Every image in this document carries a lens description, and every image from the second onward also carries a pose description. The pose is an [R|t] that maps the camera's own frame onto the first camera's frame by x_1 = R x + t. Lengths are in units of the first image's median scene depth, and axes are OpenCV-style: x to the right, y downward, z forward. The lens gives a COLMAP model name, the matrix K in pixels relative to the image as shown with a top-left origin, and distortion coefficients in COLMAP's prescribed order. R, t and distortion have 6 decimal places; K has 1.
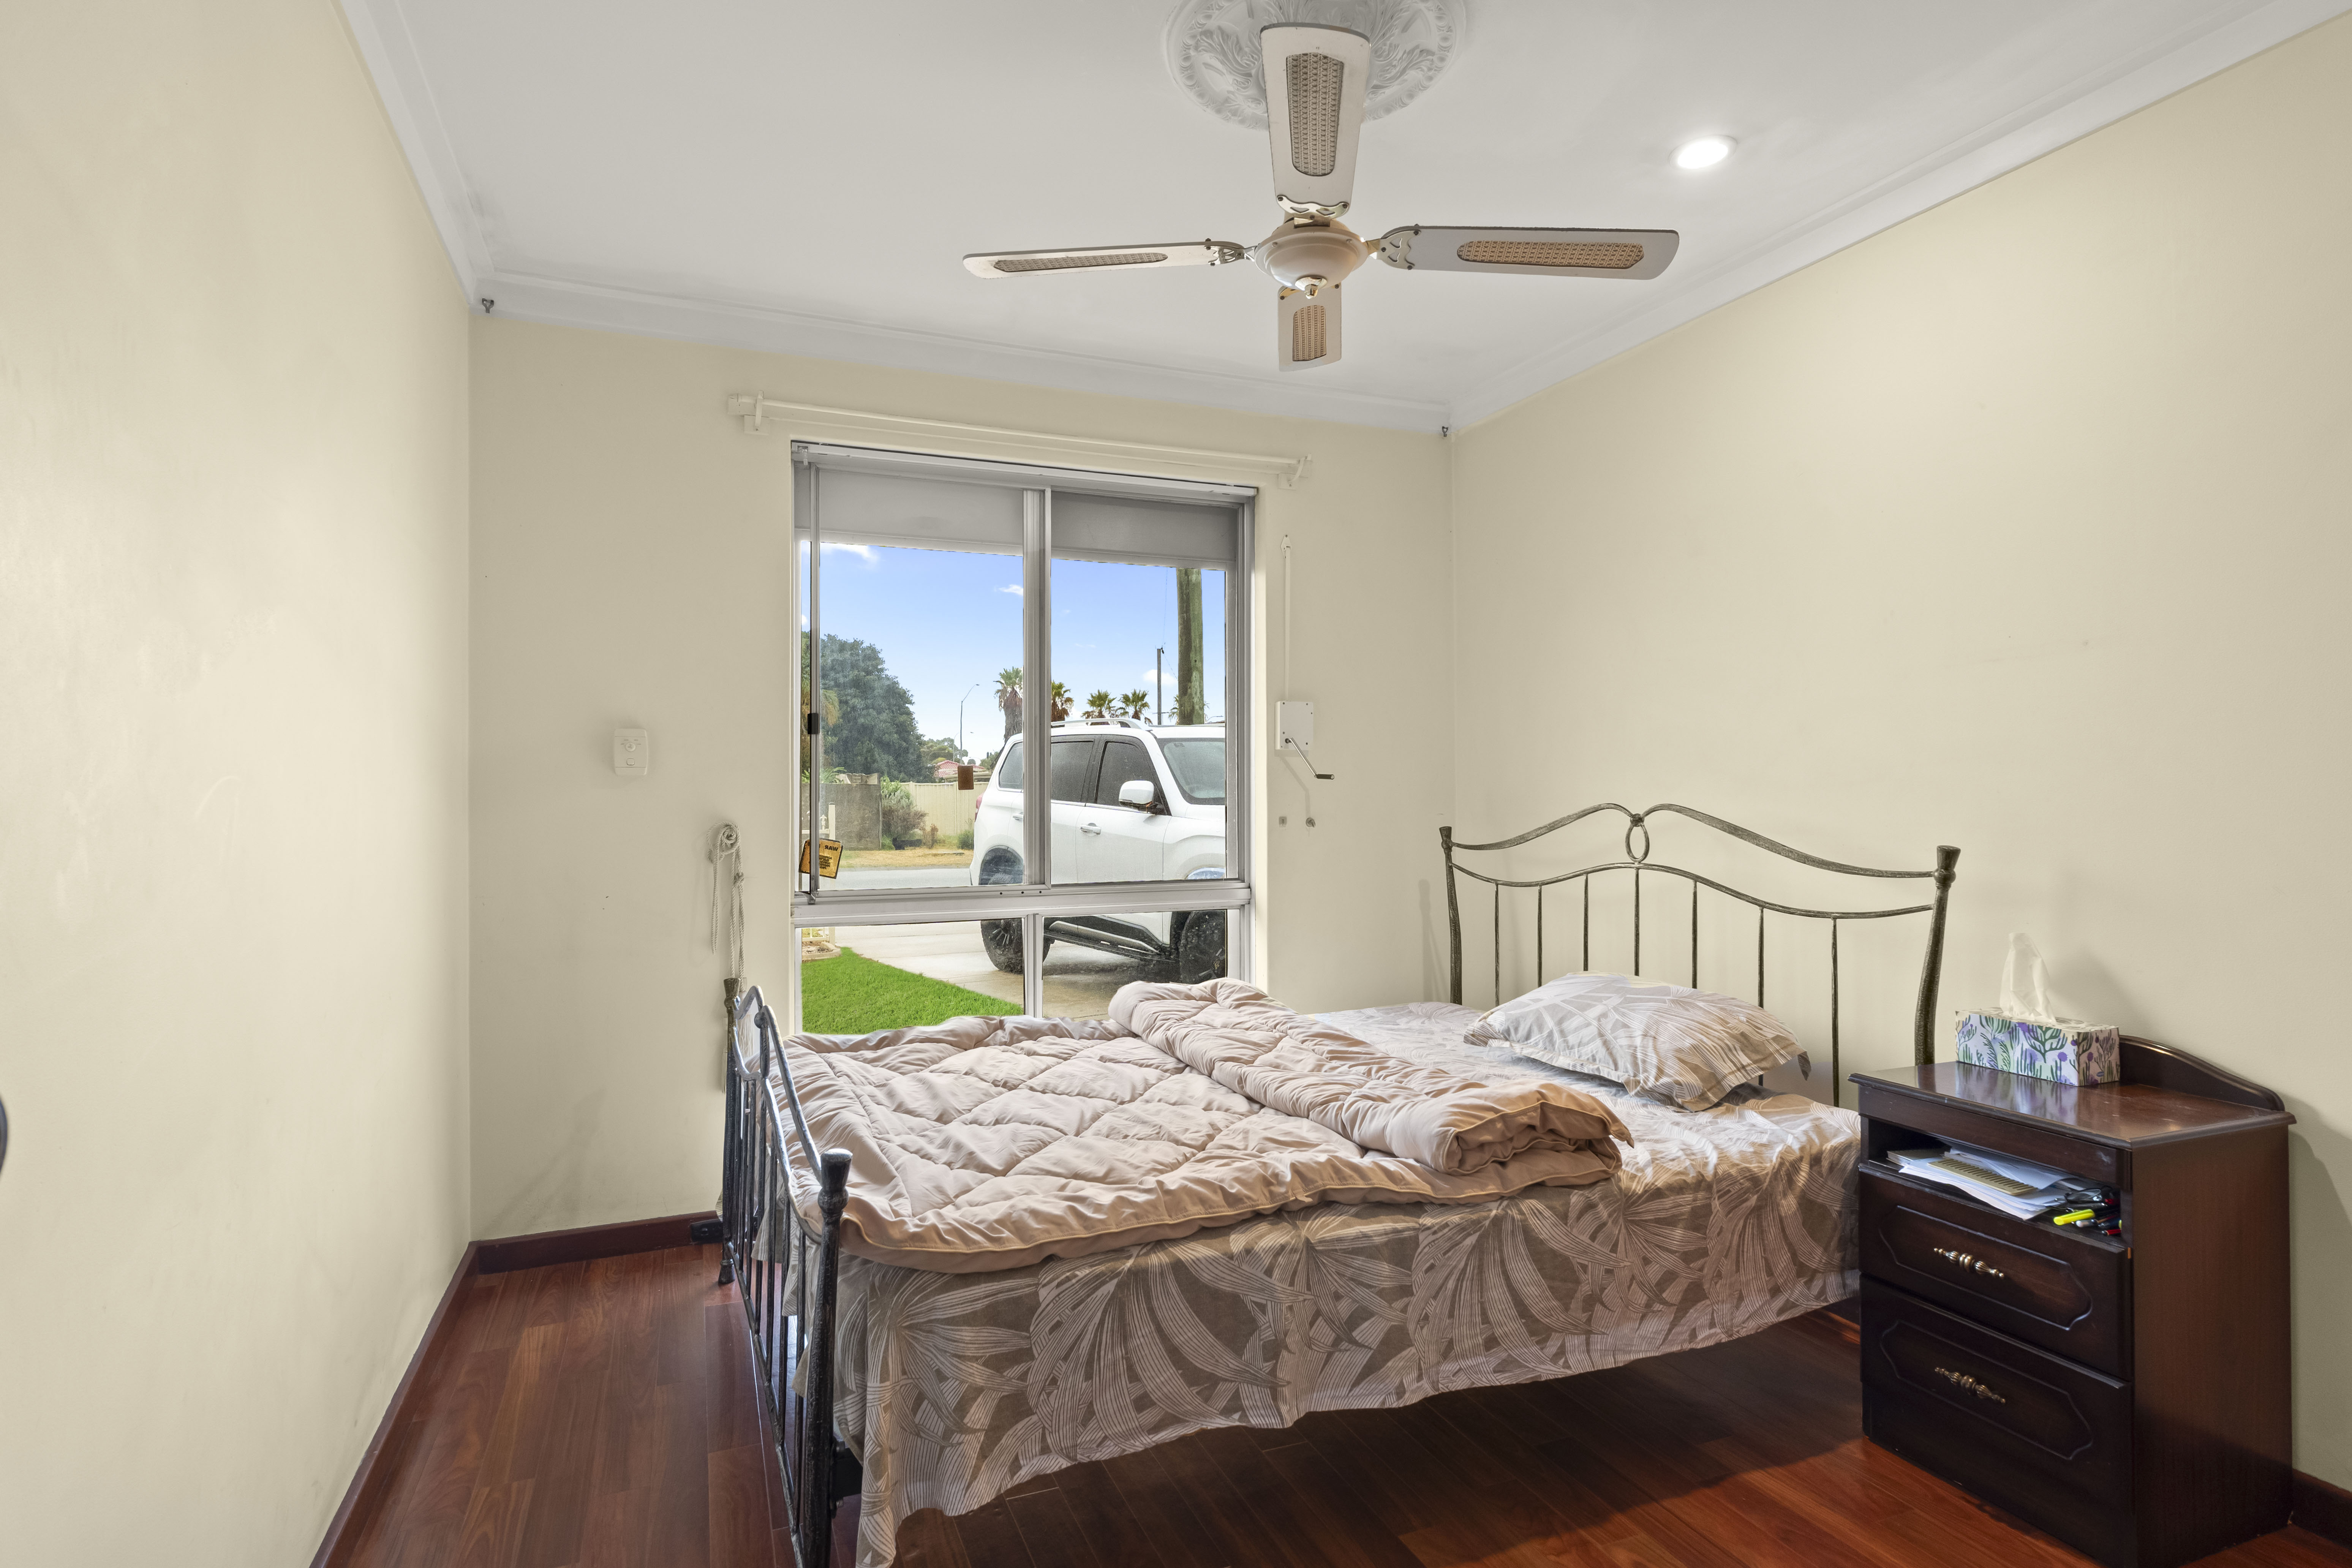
lens RADIAL K [[1213.6, 0, 1176.0], [0, 1213.6, 784.0], [0, 0, 1]] dist [0.000501, 0.000140]
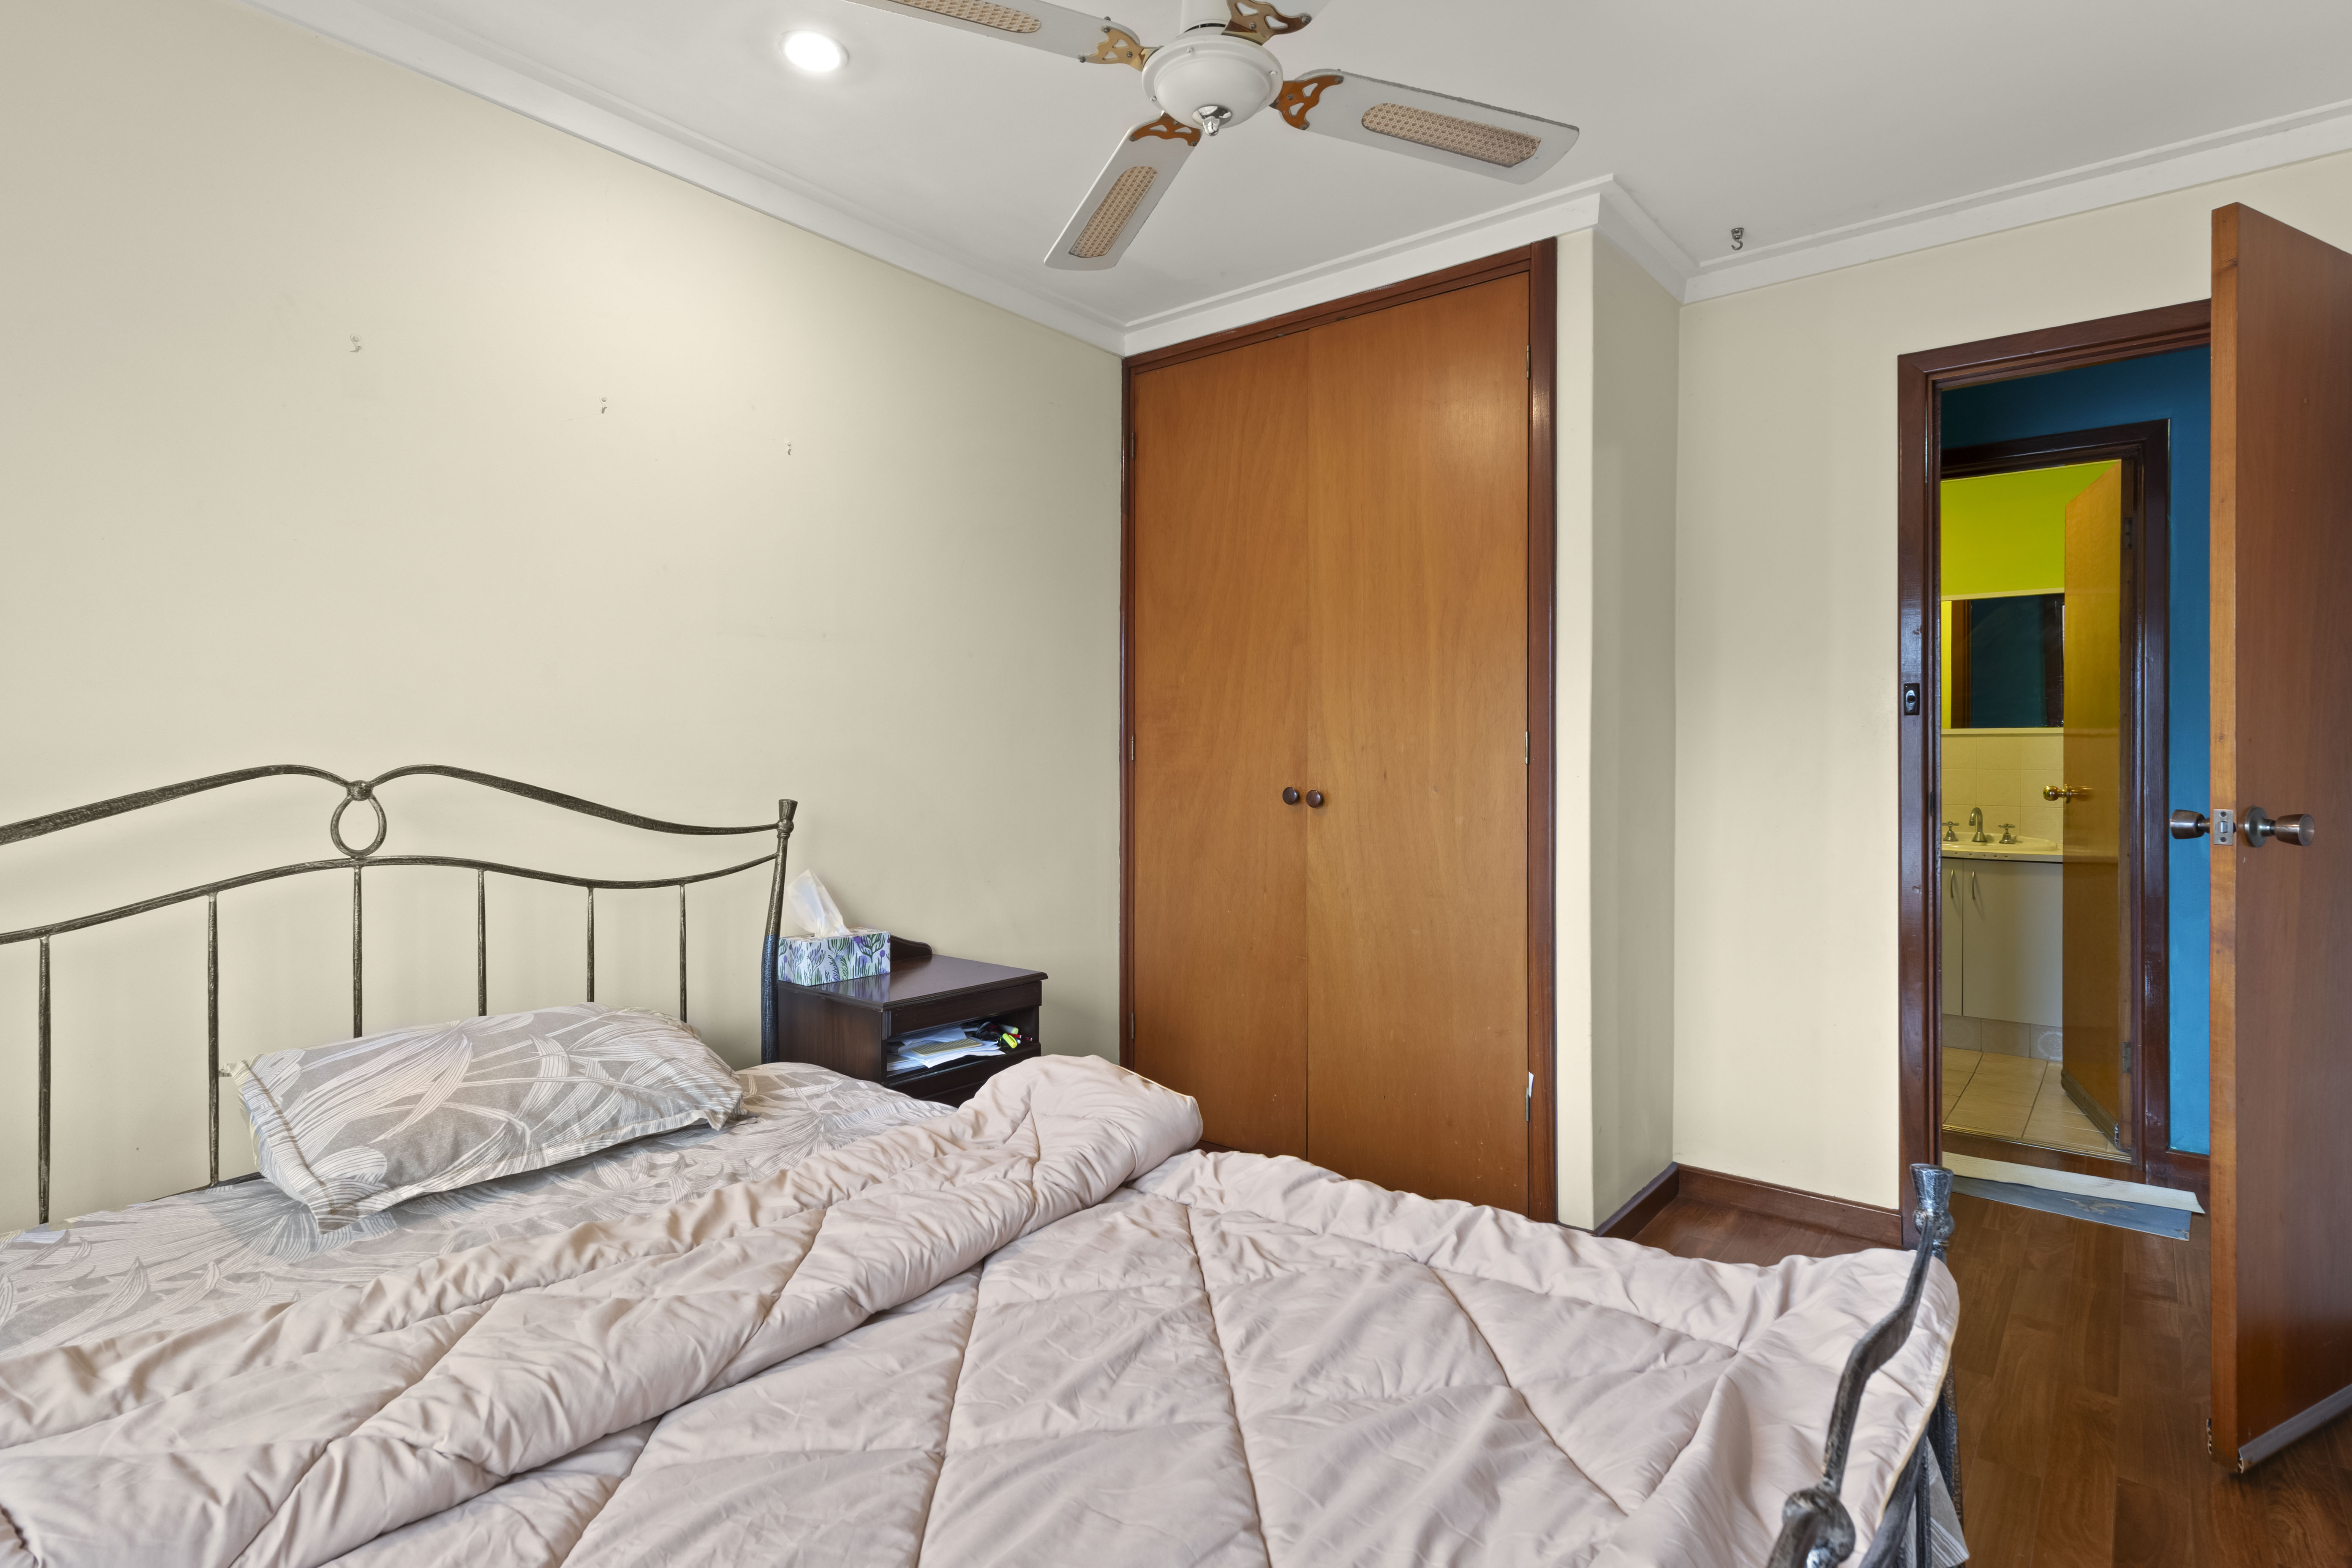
lens RADIAL K [[1137.4, 0, 1181.2], [0, 1137.4, 737.8], [0, 0, 1]] dist [0.004238, 0.000547]
pose [[-0.470728, 0.020405, 0.882042, -0.422948], [-0.005651, 0.999642, -0.026142, 0.017917], [-0.882260, -0.017290, -0.470445, 1.071693]]
